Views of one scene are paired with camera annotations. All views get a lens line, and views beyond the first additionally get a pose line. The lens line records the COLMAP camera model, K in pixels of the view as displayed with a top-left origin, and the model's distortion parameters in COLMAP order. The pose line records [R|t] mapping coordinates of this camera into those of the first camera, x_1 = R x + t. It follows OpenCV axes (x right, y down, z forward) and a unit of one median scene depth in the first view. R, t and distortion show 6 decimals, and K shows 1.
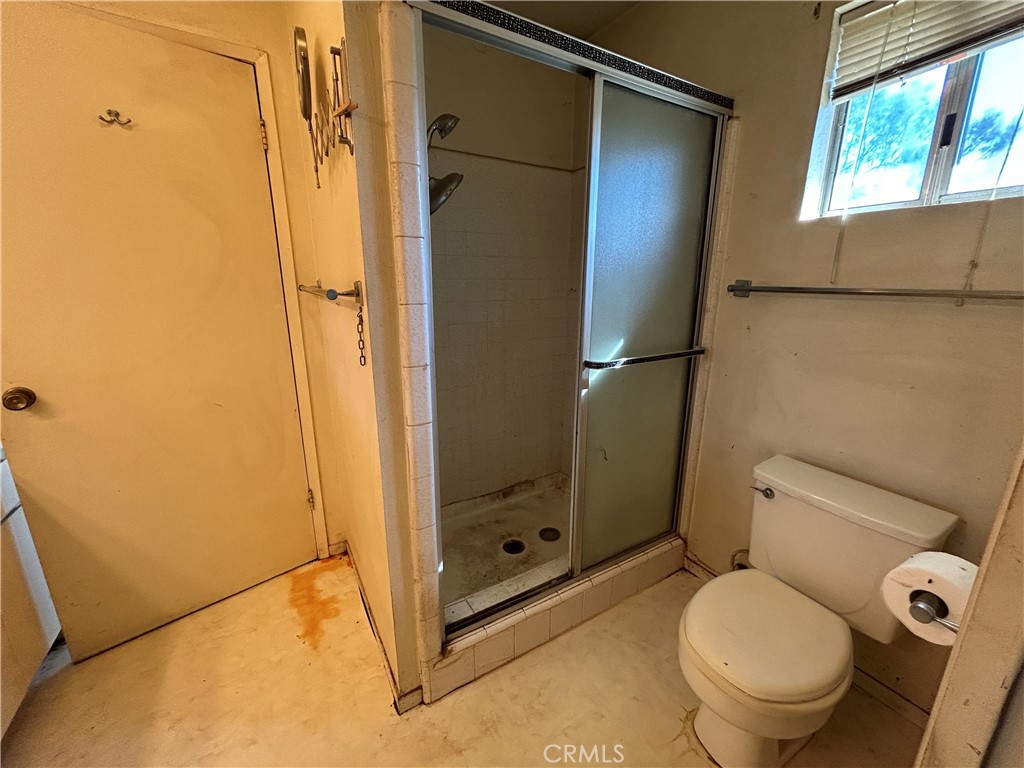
lens RADIAL K [[412.5, 0, 512.2], [0, 412.5, 381.3], [0, 0, 1]] dist [-0.001750, -0.000298]
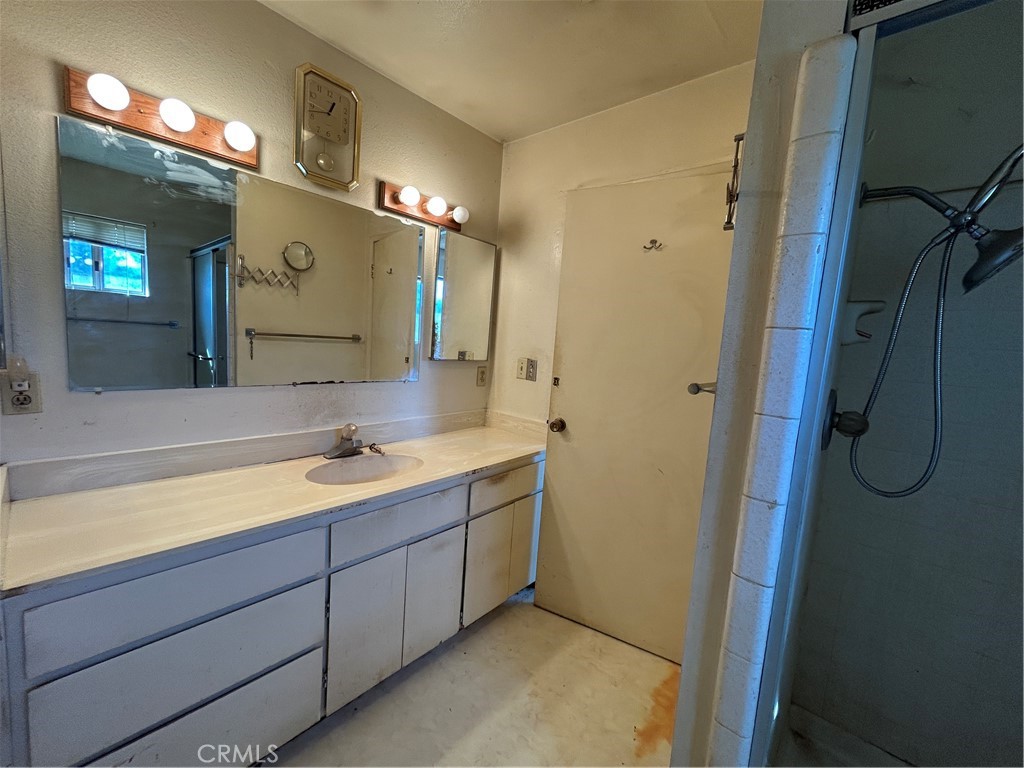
lens RADIAL K [[412.5, 0, 510.2], [0, 412.5, 384.5], [0, 0, 1]] dist [-0.001750, -0.000298]
pose [[0.294964, 0.122487, -0.947625, 0.243641], [-0.299414, 0.953649, 0.030068, -0.096790], [0.907385, 0.274863, 0.317967, 0.261035]]
